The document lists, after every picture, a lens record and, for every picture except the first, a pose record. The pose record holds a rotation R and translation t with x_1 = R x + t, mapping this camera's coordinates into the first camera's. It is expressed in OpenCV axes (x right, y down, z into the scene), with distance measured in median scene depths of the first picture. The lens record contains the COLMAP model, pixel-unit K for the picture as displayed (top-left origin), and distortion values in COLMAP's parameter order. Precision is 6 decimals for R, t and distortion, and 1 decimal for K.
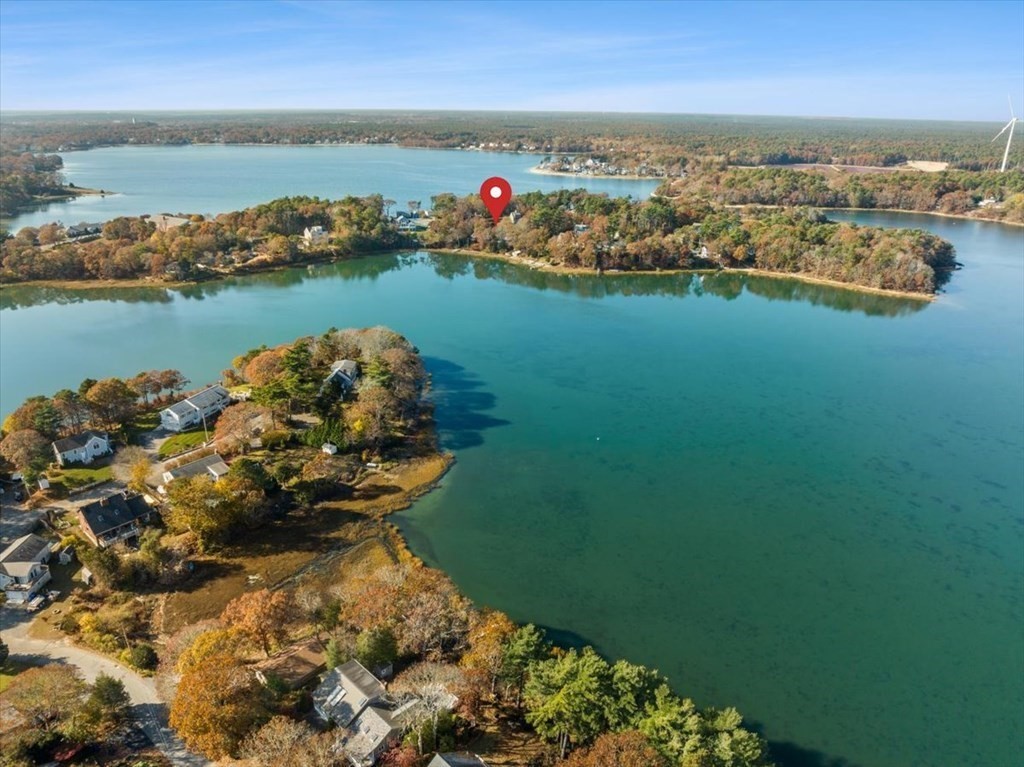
lens RADIAL K [[724.4, 0, 512.0], [0, 724.4, 383.5], [0, 0, 1]] dist [-0.040182, -0.002201]
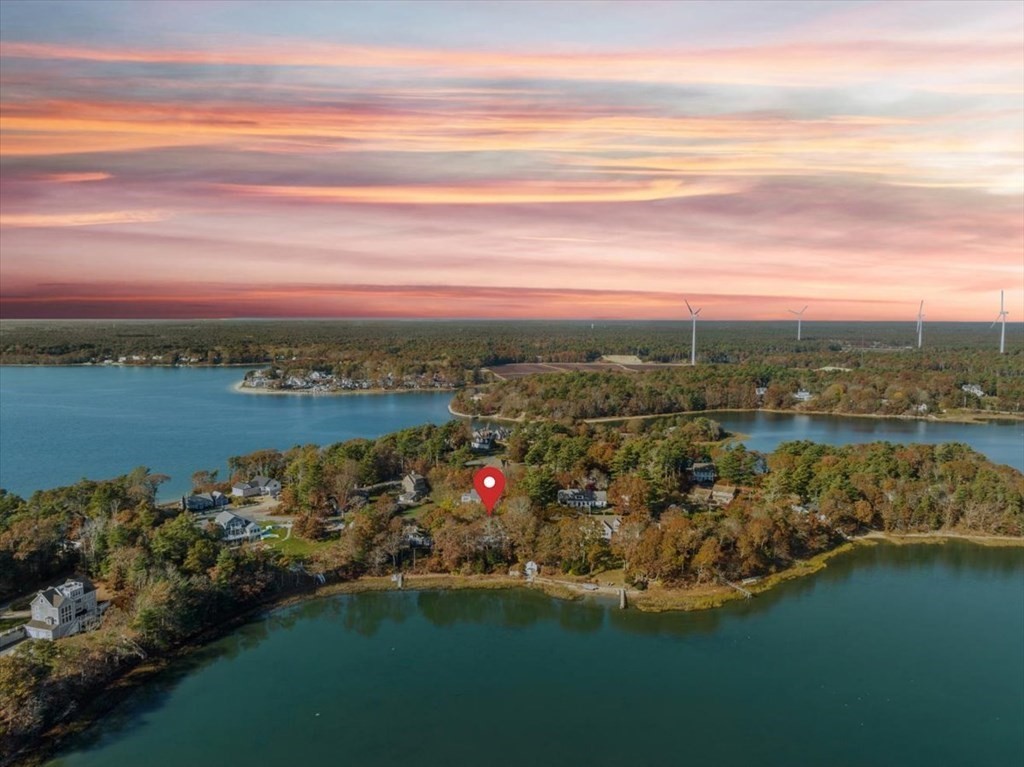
lens RADIAL K [[724.4, 0, 512.0], [0, 724.4, 383.5], [0, 0, 1]] dist [-0.040182, -0.002201]
pose [[0.860912, -0.054632, 0.505811, -0.114672], [0.187680, 0.958198, -0.215946, -0.087903], [-0.472870, 0.280841, 0.835178, 0.239631]]
